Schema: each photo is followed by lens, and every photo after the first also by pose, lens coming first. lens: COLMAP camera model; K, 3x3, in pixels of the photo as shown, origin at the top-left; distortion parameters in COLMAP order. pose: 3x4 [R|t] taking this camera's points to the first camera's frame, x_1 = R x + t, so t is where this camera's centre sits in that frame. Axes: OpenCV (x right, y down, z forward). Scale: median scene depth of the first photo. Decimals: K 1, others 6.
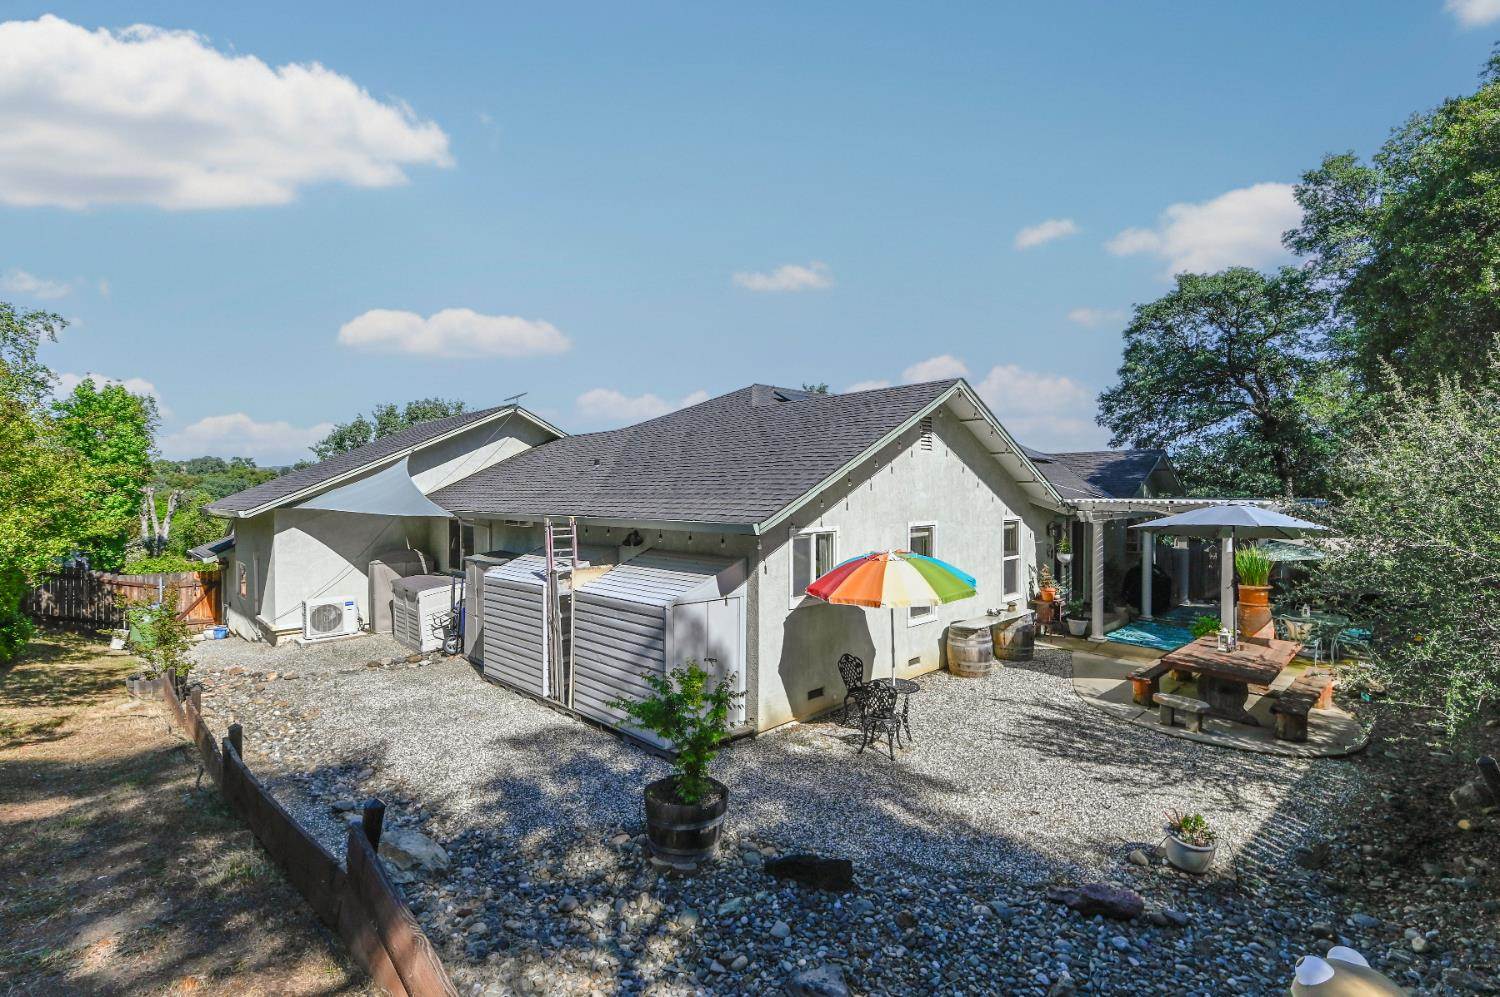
lens RADIAL K [[666.4, 0, 747.3], [0, 666.4, 488.5], [0, 0, 1]] dist [0.015935, -0.011930]
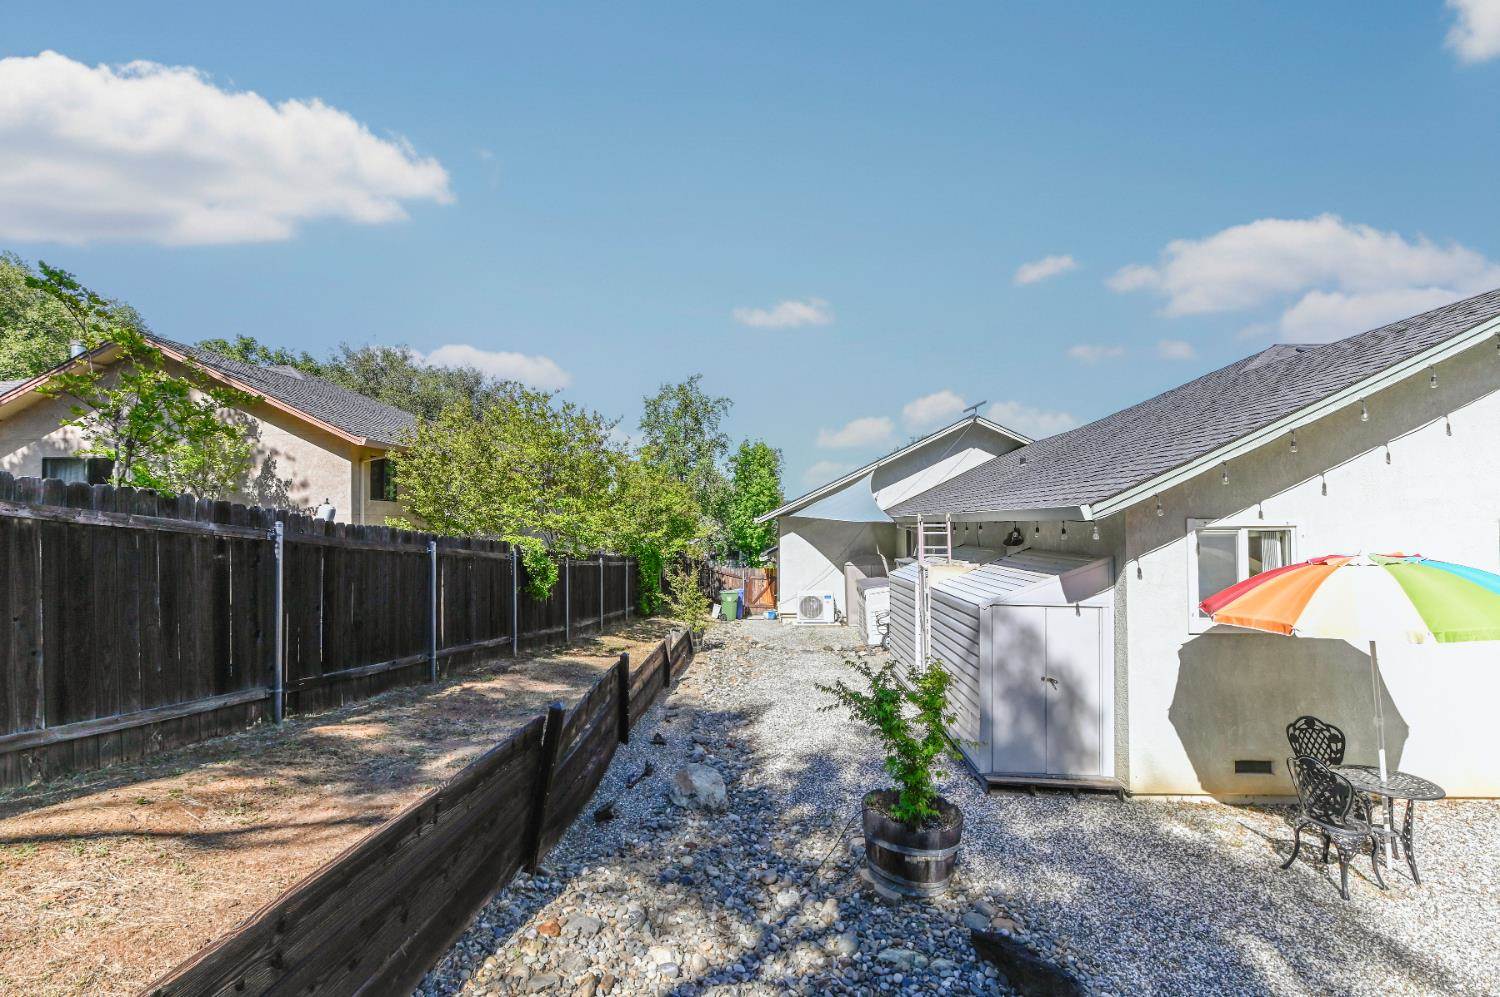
lens RADIAL K [[649.6, 0, 759.0], [0, 649.6, 500.4], [0, 0, 1]] dist [0.015474, -0.010519]
pose [[0.689674, -0.028002, -0.723578, 0.251005], [0.008010, 0.999486, -0.031045, 0.057756], [0.724075, 0.015615, 0.689544, 0.188119]]
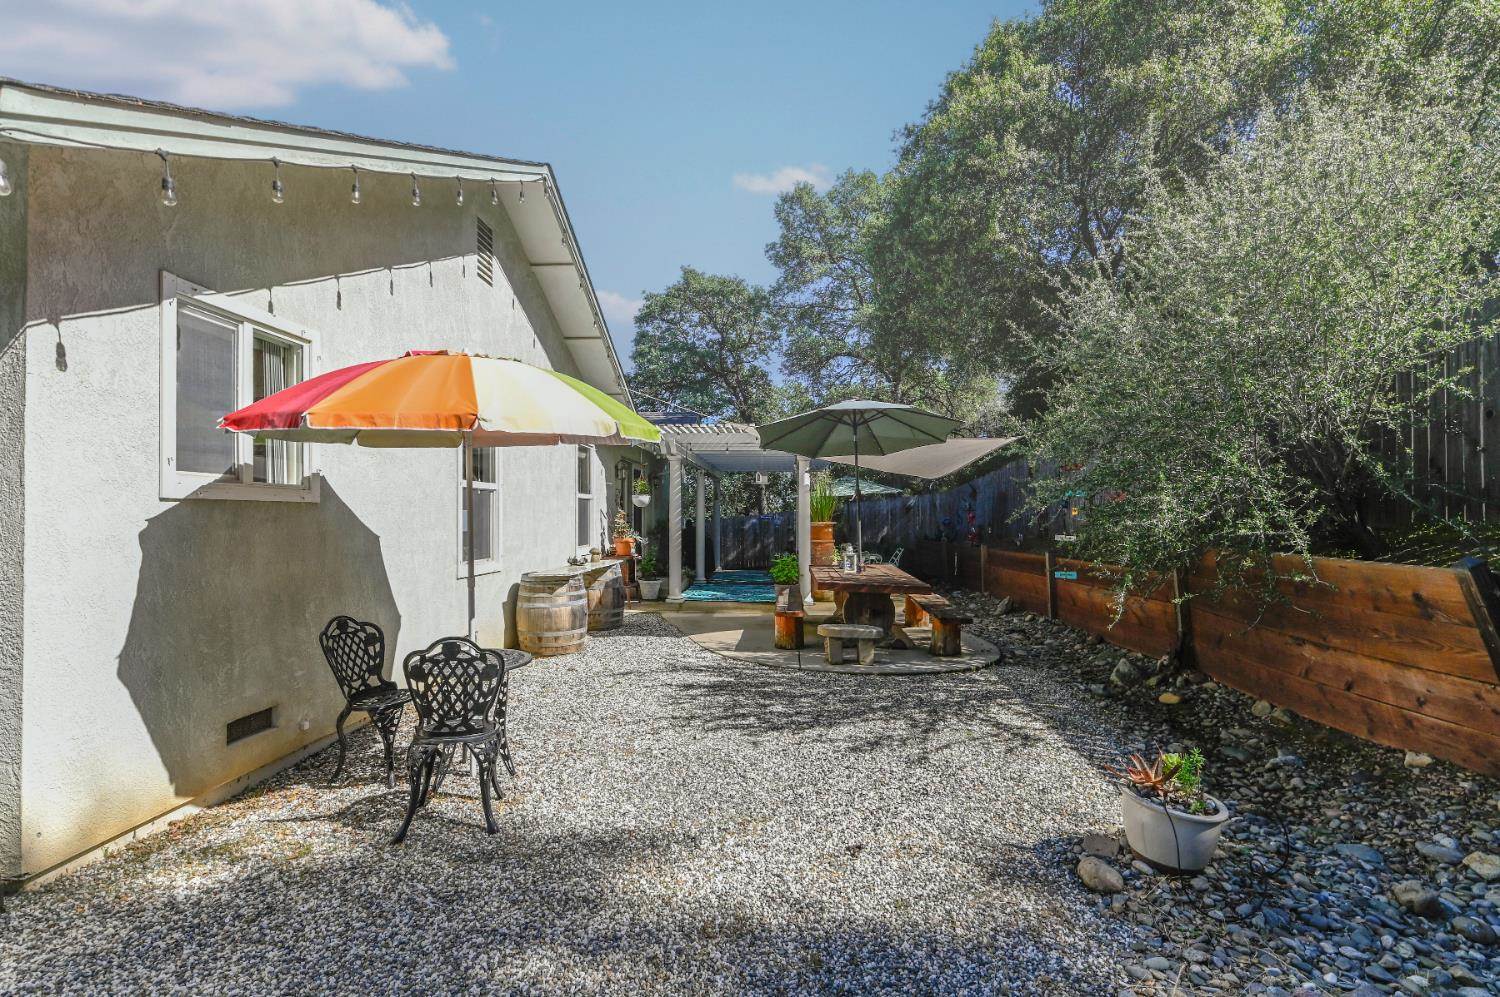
lens RADIAL K [[663.8, 0, 747.3], [0, 663.8, 515.7], [0, 0, 1]] dist [0.017204, -0.014728]
pose [[0.733847, -0.000281, 0.679315, 0.050545], [0.000703, 1.000000, -0.000346, 0.189531], [-0.679315, 0.000732, 0.733847, 0.524972]]
